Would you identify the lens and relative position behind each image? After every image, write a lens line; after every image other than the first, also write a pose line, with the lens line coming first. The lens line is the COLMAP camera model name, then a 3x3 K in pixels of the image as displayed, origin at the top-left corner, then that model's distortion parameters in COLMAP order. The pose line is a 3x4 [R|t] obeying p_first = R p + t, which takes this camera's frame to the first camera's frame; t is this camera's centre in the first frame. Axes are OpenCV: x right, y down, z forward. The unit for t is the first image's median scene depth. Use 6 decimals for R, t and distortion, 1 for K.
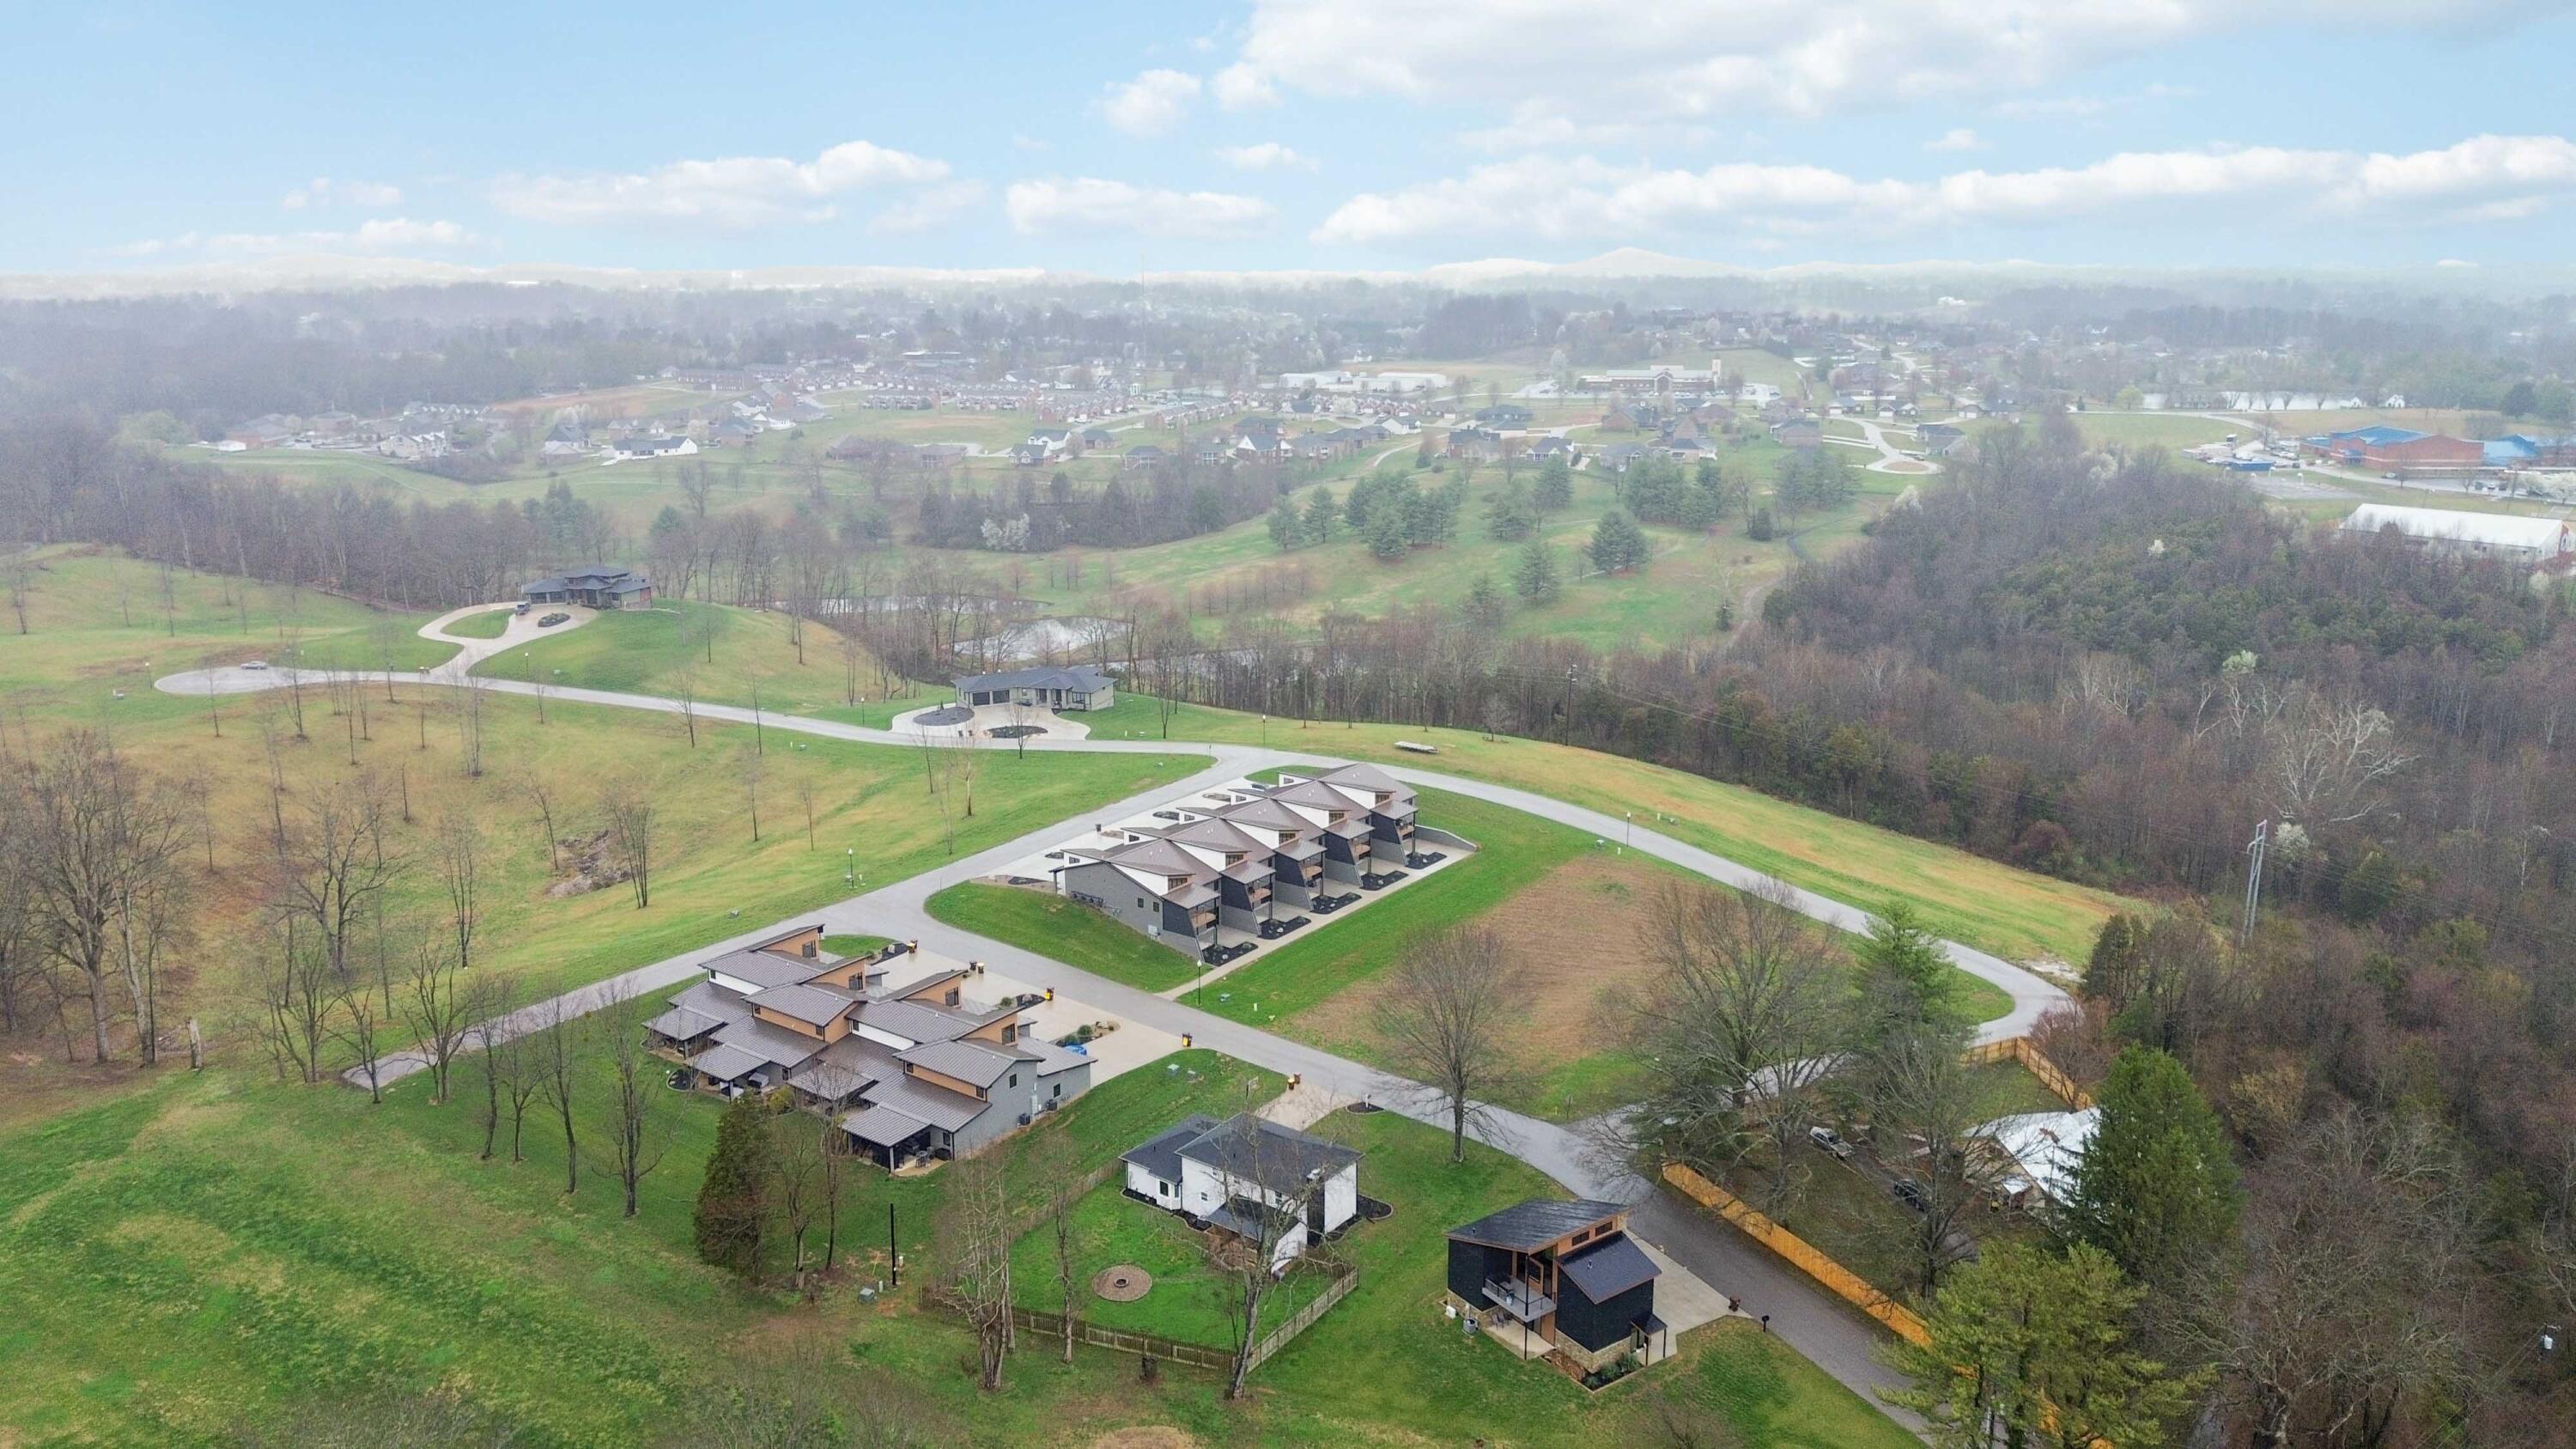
lens RADIAL K [[1813.9, 0, 1286.8], [0, 1813.9, 706.5], [0, 0, 1]] dist [0.058546, -0.053222]
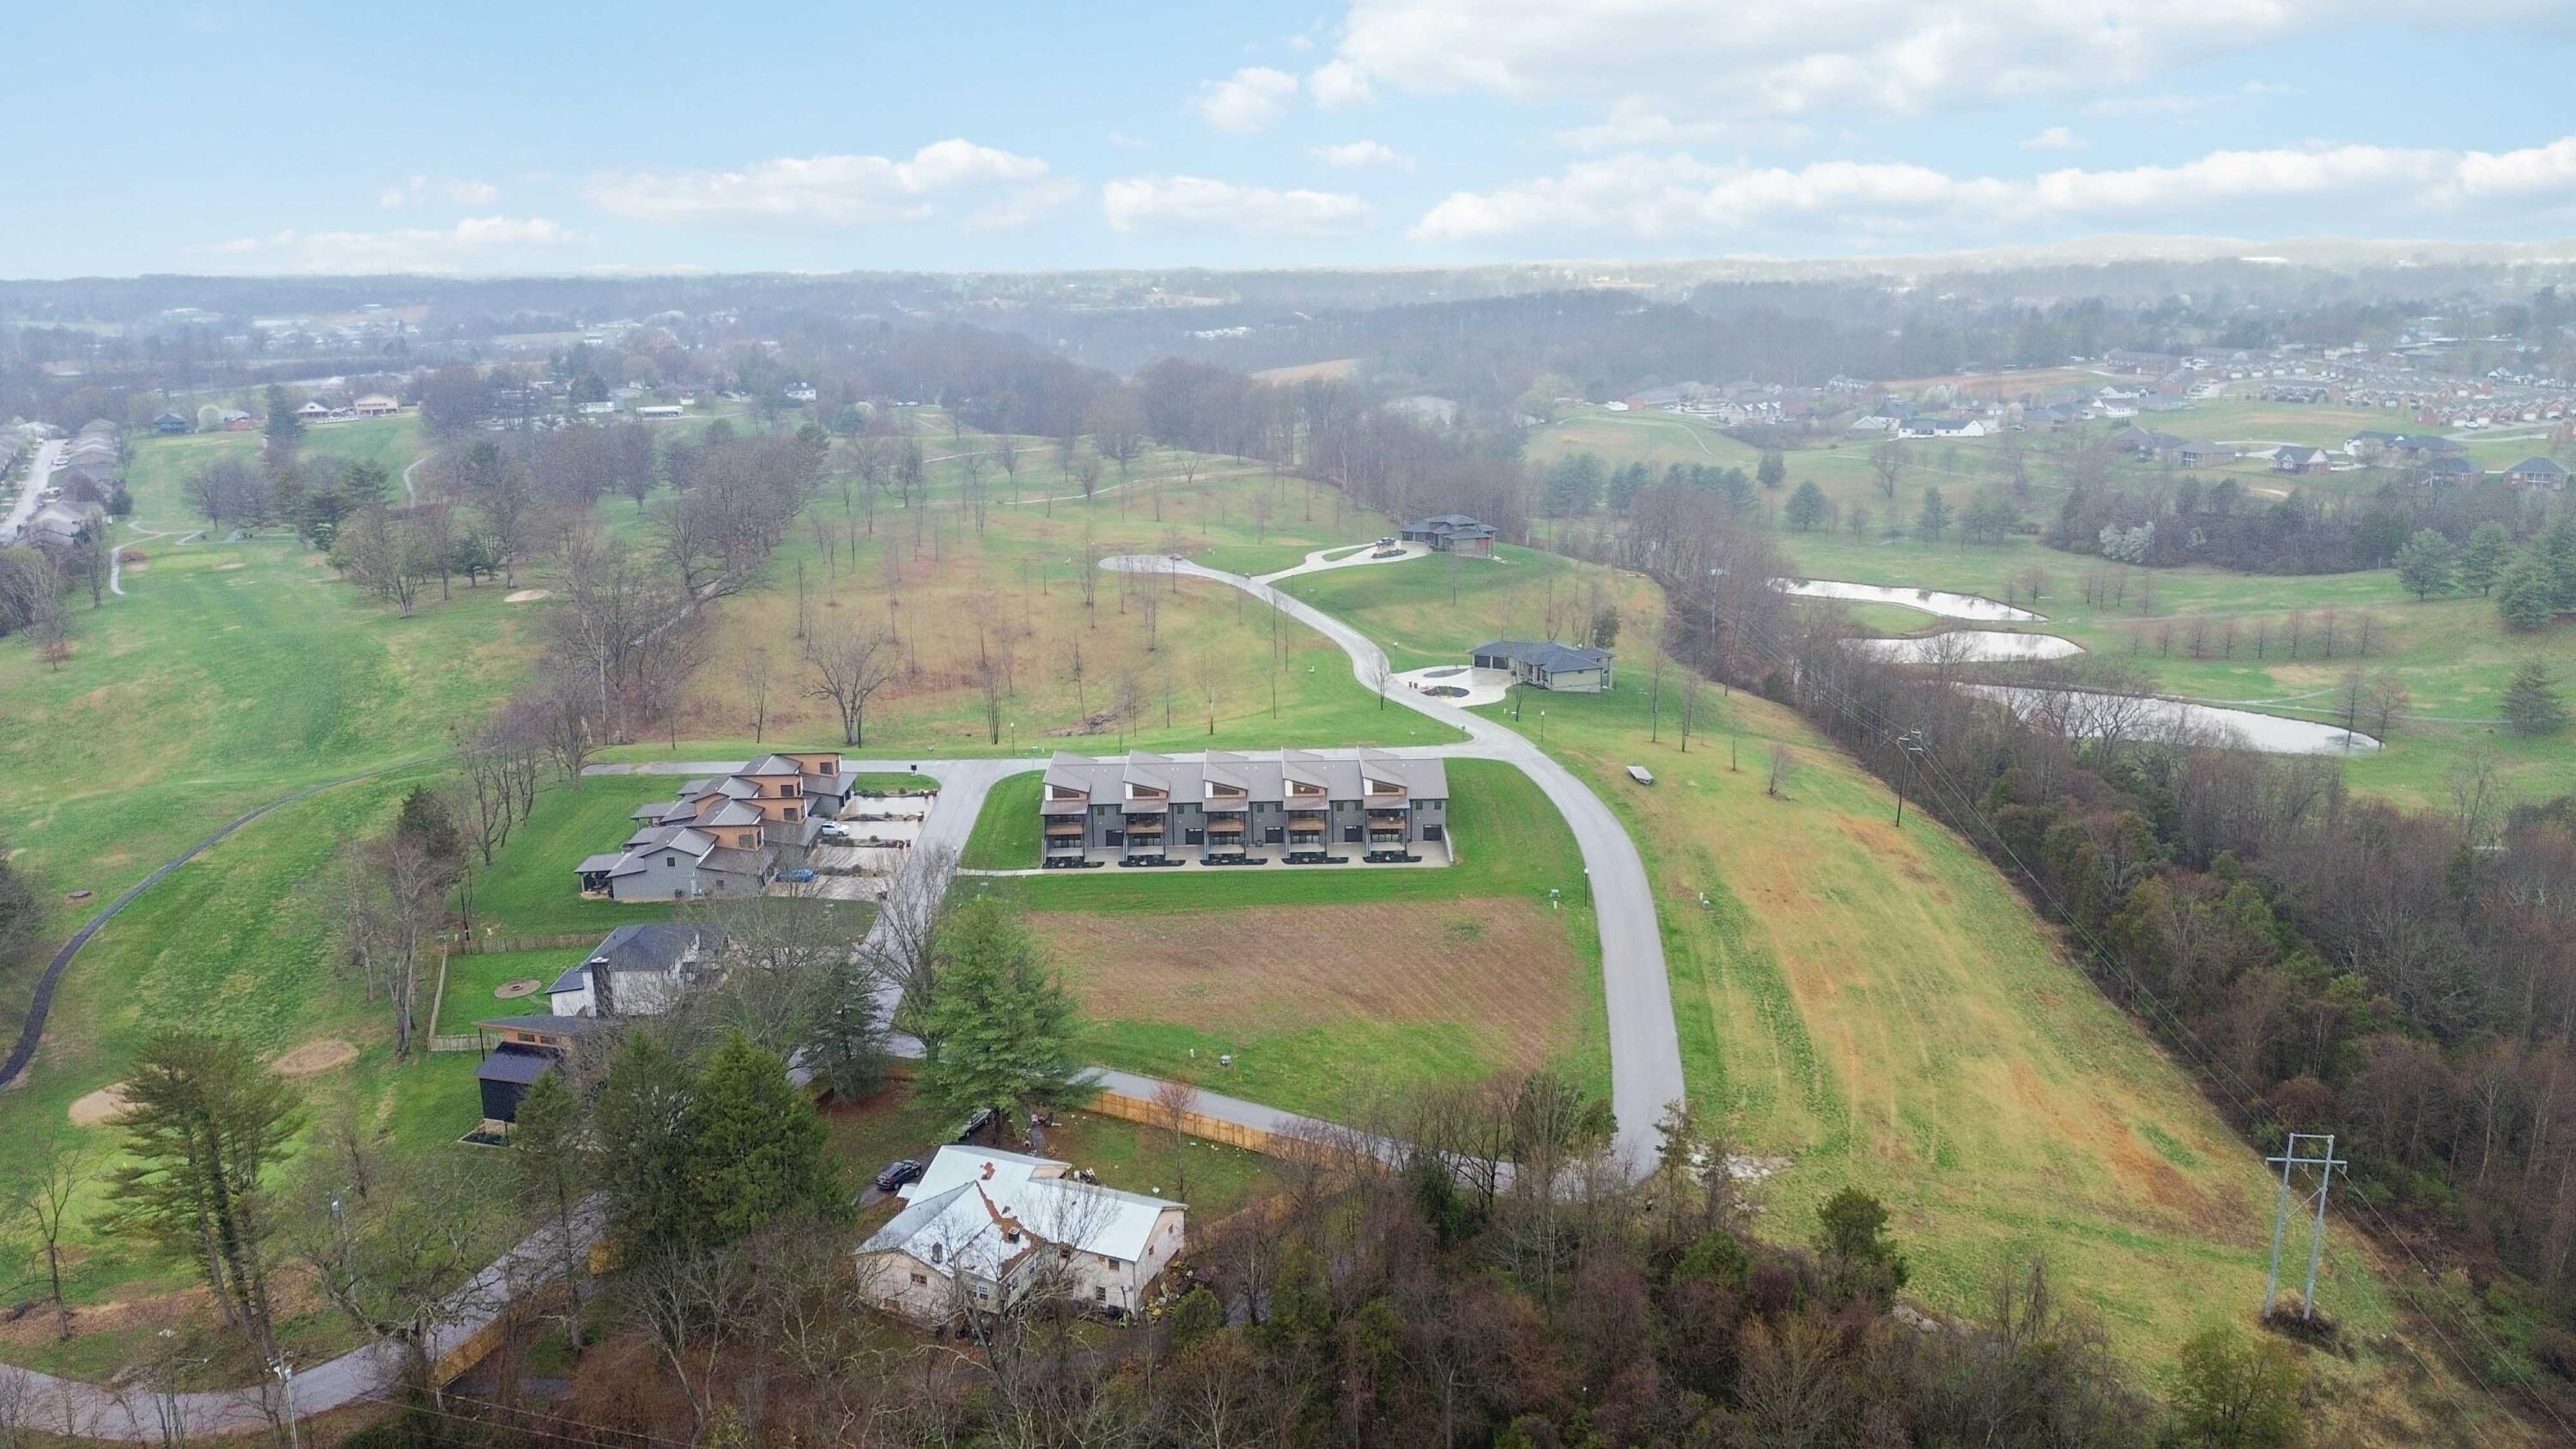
lens RADIAL K [[1813.9, 0, 1286.0], [0, 1813.9, 723.8], [0, 0, 1]] dist [0.058546, -0.053222]
pose [[0.607275, 0.188557, -0.771792, 0.798842], [-0.172160, 0.979579, 0.103859, -0.080530], [0.775615, 0.069800, 0.627336, 0.336507]]
